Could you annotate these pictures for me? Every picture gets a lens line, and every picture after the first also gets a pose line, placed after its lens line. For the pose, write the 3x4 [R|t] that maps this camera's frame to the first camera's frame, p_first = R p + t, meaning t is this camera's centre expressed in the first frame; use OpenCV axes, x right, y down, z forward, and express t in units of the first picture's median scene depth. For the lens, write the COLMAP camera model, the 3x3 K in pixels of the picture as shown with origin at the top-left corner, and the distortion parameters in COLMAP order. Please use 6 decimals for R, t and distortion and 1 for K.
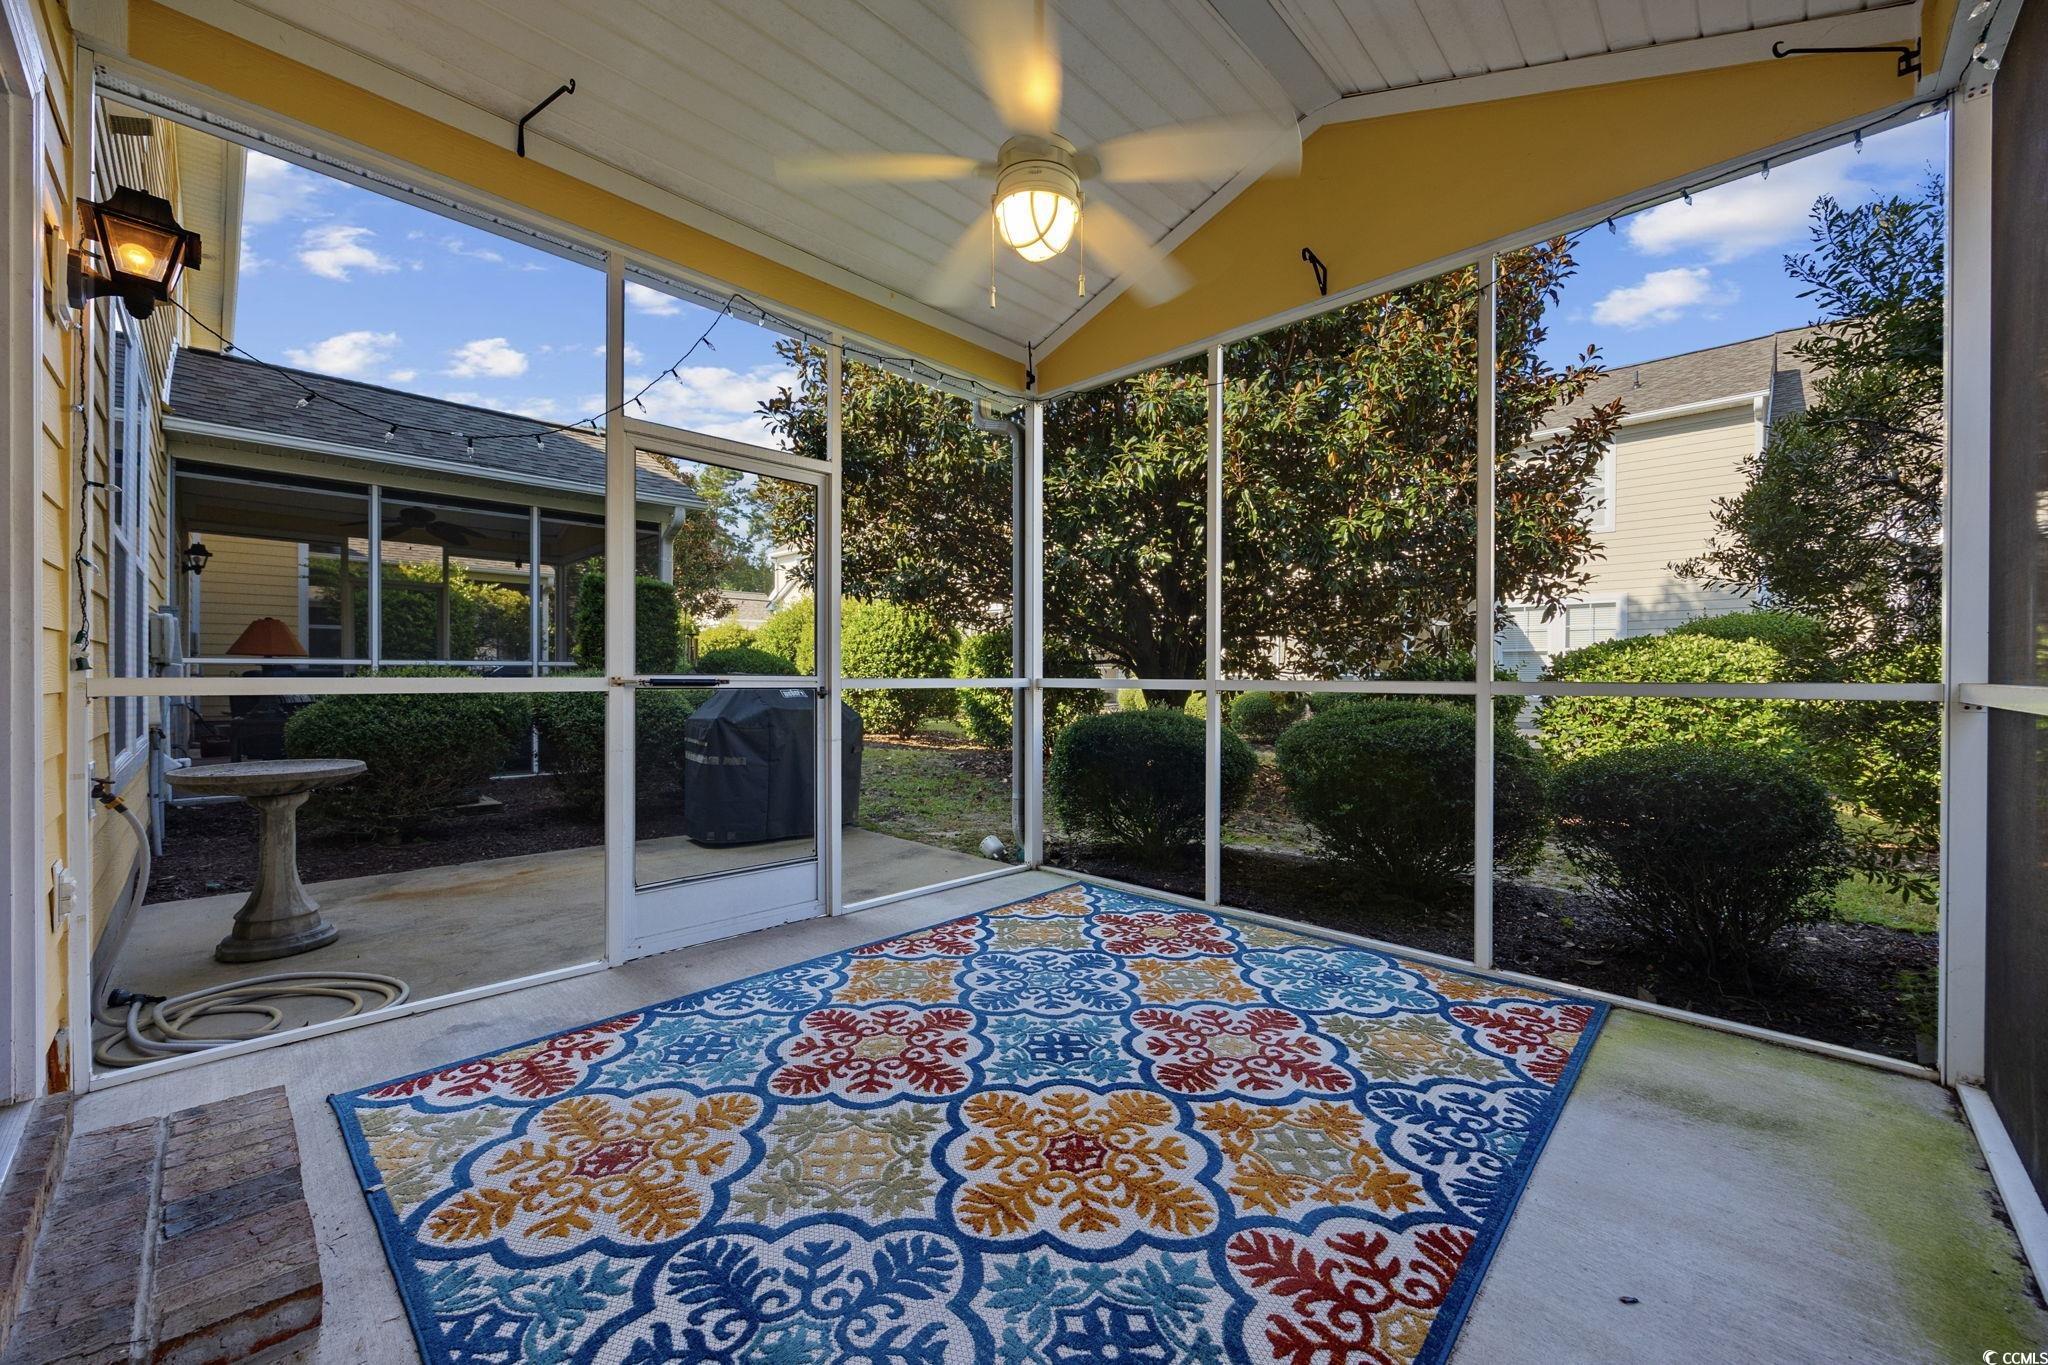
lens RADIAL K [[784.3, 0, 1024.0], [0, 784.3, 682.5], [0, 0, 1]] dist [0.001277, 0.000138]
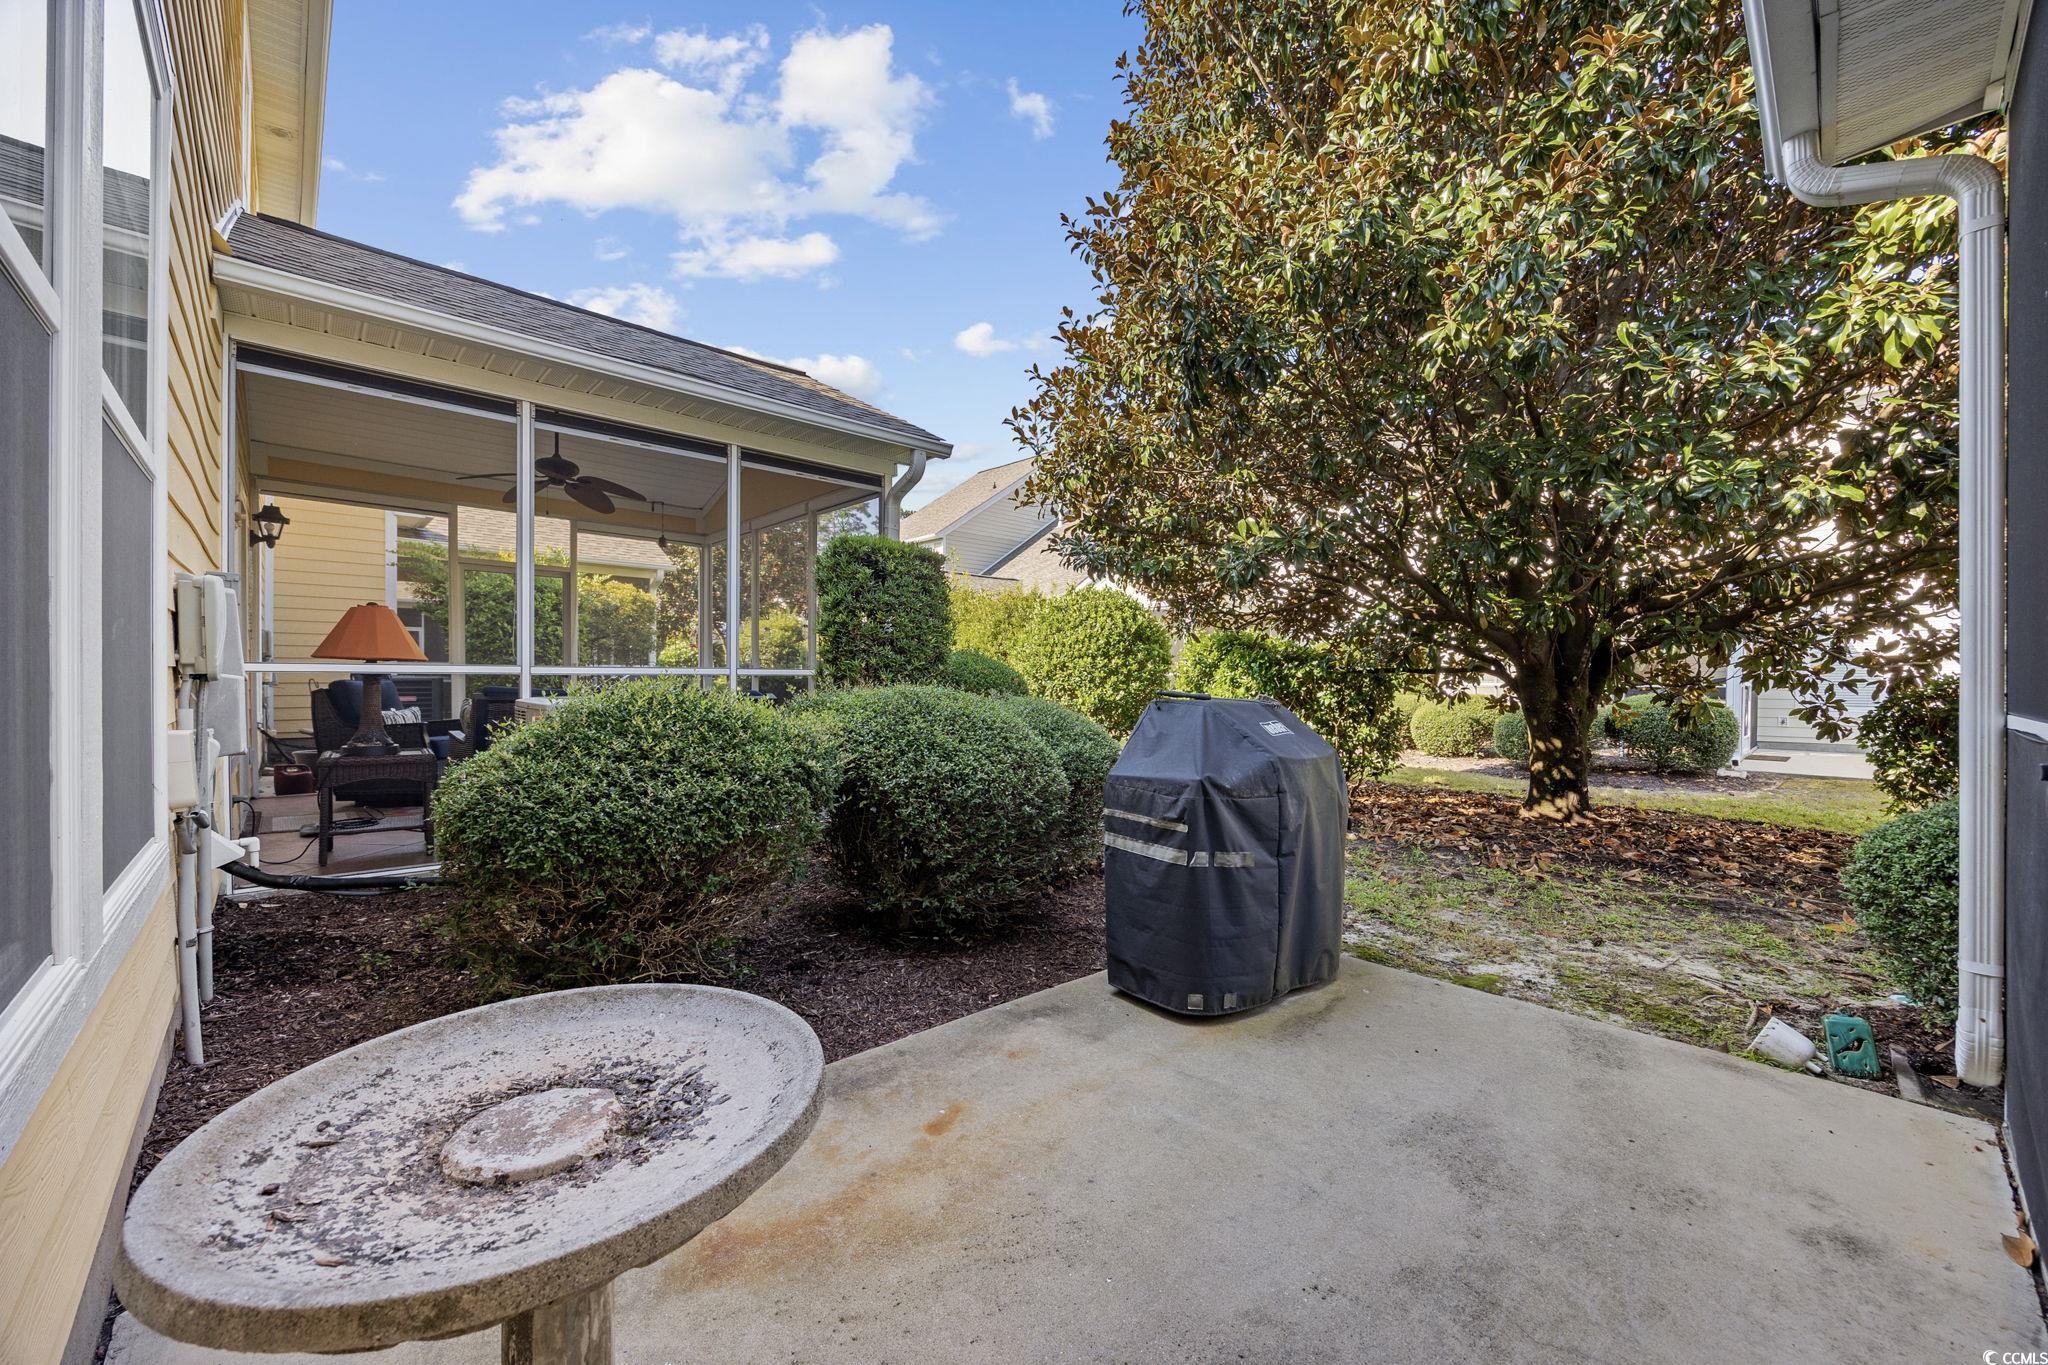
lens RADIAL K [[798.4, 0, 1034.4], [0, 798.4, 690.7], [0, 0, 1]] dist [0.000436, 0.000092]
pose [[0.998846, 0.001900, -0.047996, -0.829785], [-0.001753, 0.999994, 0.003118, -0.026779], [0.048002, -0.003031, 0.998843, 0.790146]]
